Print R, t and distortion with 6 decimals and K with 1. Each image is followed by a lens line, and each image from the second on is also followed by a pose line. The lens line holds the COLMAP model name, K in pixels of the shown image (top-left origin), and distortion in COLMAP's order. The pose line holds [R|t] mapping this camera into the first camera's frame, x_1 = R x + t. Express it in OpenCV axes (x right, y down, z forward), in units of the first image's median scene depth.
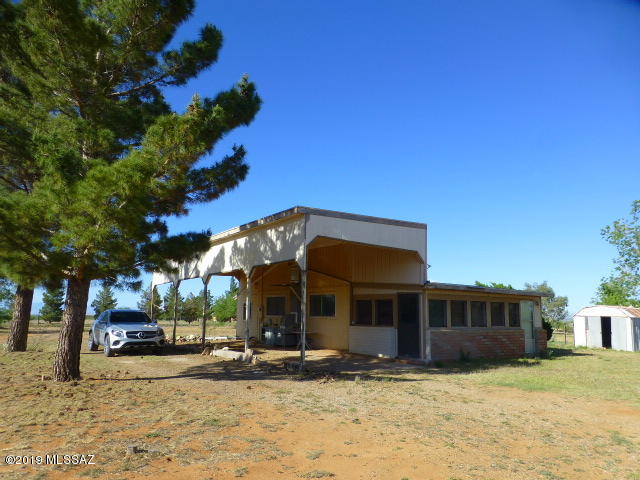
lens RADIAL K [[455.8, 0, 320.0], [0, 455.8, 240.0], [0, 0, 1]] dist [-0.001324, -0.001340]
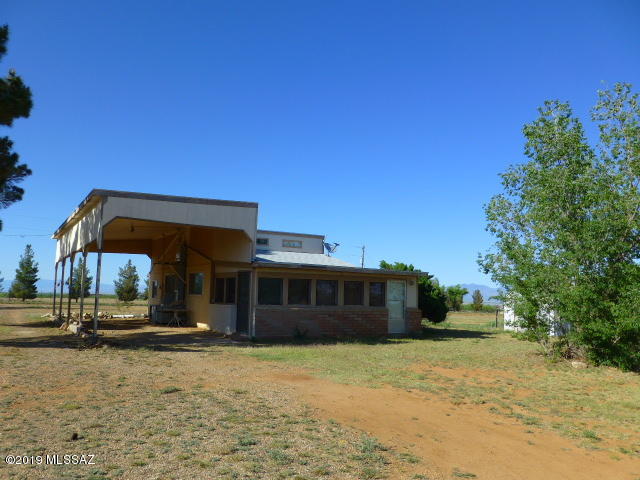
lens RADIAL K [[509.6, 0, 320.0], [0, 509.6, 240.0], [0, 0, 1]] dist [-0.029429, 0.007021]
pose [[0.997393, -0.002529, -0.072119, 0.430611], [0.006402, 0.998546, 0.053533, -0.011939], [0.071878, -0.053855, 0.995958, -0.104741]]
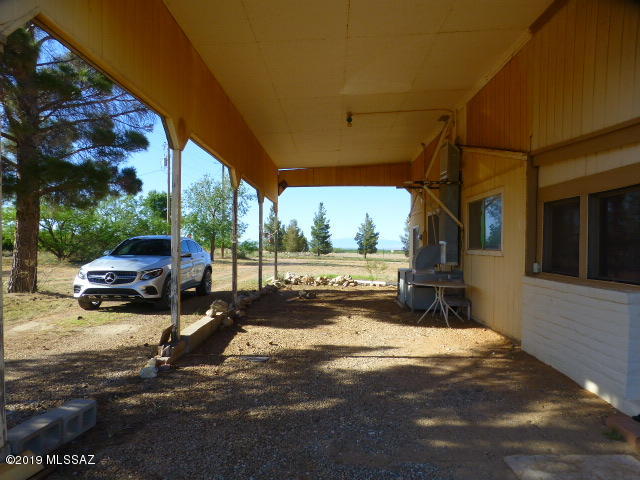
lens RADIAL K [[455.8, 0, 320.0], [0, 455.8, 240.0], [0, 0, 1]] dist [-0.001324, -0.001340]
pose [[0.787870, -0.005626, -0.615815, 0.173767], [0.091773, 0.989865, 0.108371, 0.119339], [0.608965, -0.141897, 0.780402, 0.697020]]
